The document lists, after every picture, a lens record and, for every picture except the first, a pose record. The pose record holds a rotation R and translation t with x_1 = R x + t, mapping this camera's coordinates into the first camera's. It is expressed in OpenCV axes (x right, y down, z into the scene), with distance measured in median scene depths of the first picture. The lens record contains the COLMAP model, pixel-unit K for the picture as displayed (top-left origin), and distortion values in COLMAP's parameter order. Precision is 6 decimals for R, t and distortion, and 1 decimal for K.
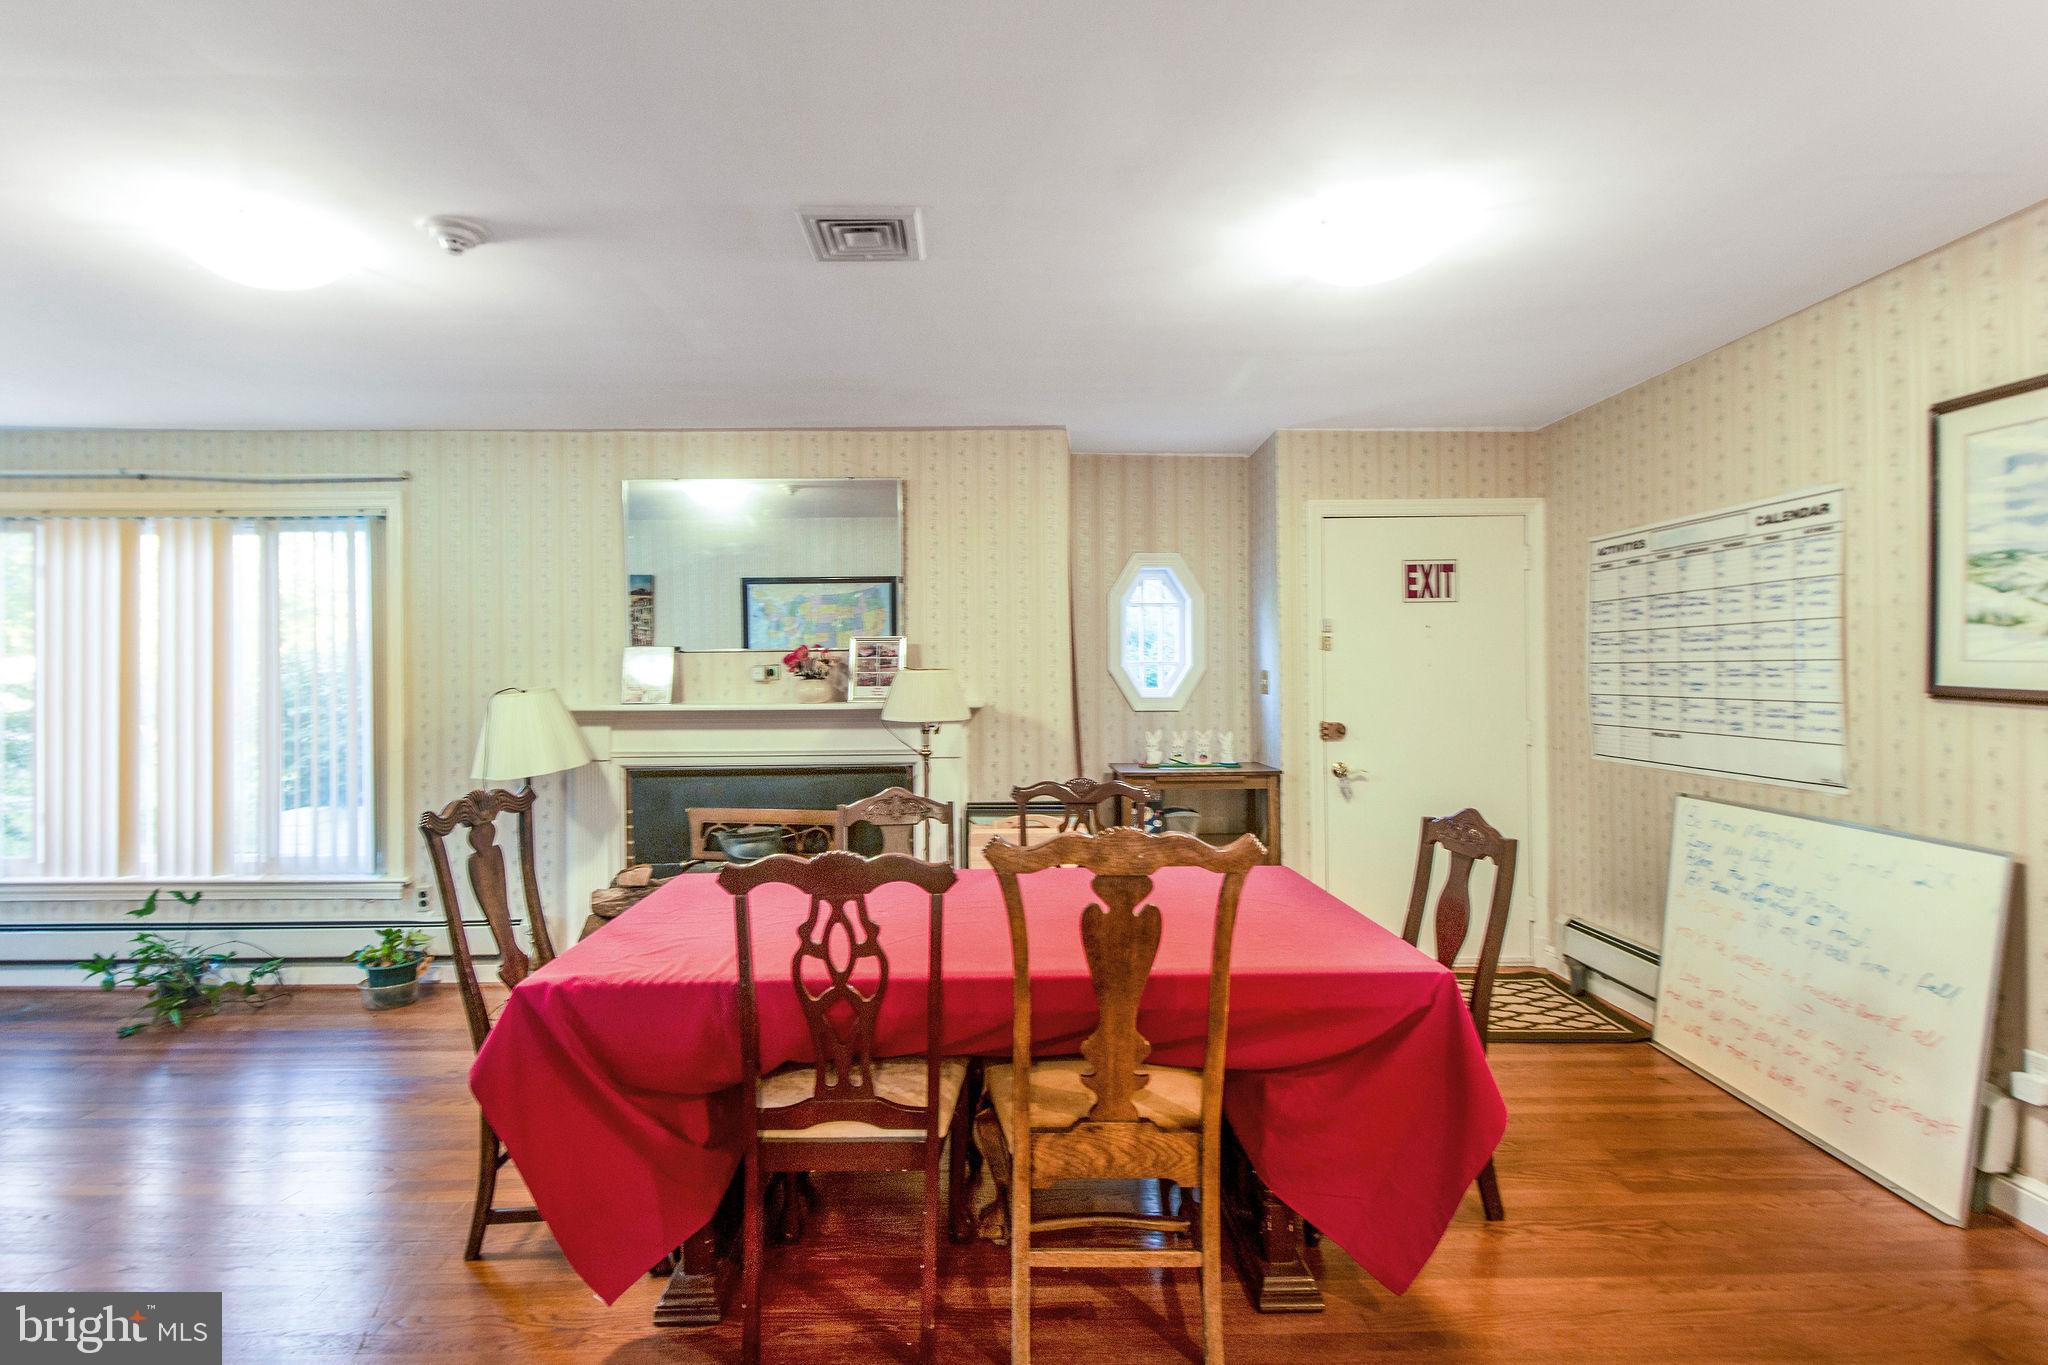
lens RADIAL K [[986.1, 0, 1024.1], [0, 986.1, 661.3], [0, 0, 1]] dist [0.003290, 0.000135]
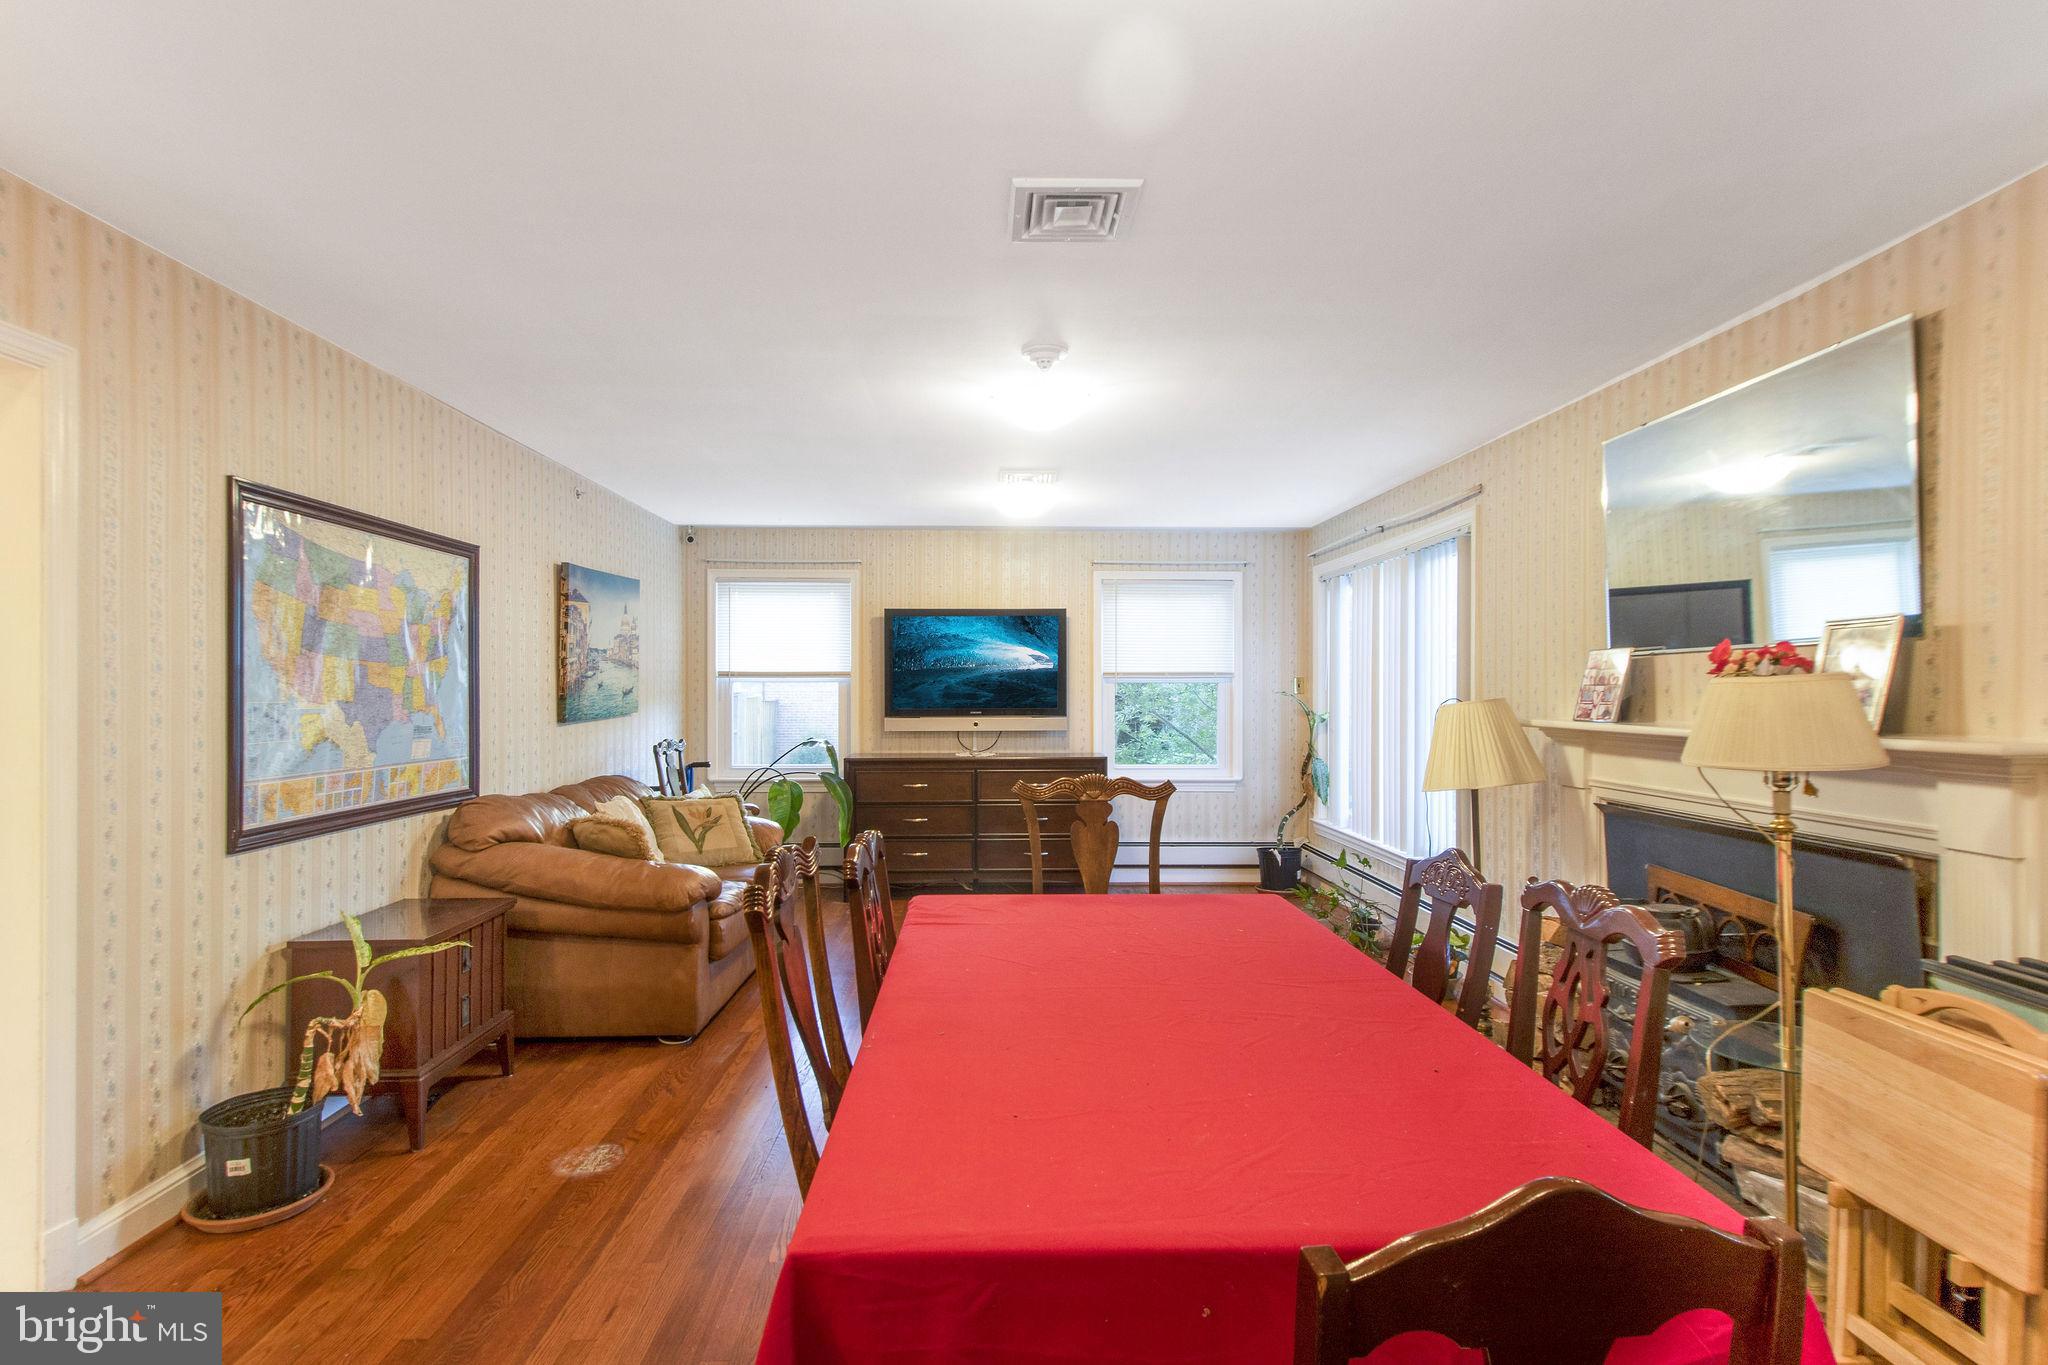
lens RADIAL K [[1012.1, 0, 986.1], [0, 1012.1, 692.9], [0, 0, 1]] dist [0.039897, -0.020888]
pose [[-0.026016, 0.007816, -0.999631, 0.493907], [0.011584, 0.999905, 0.007517, 0.008696], [0.999594, -0.011384, -0.026104, 0.587884]]
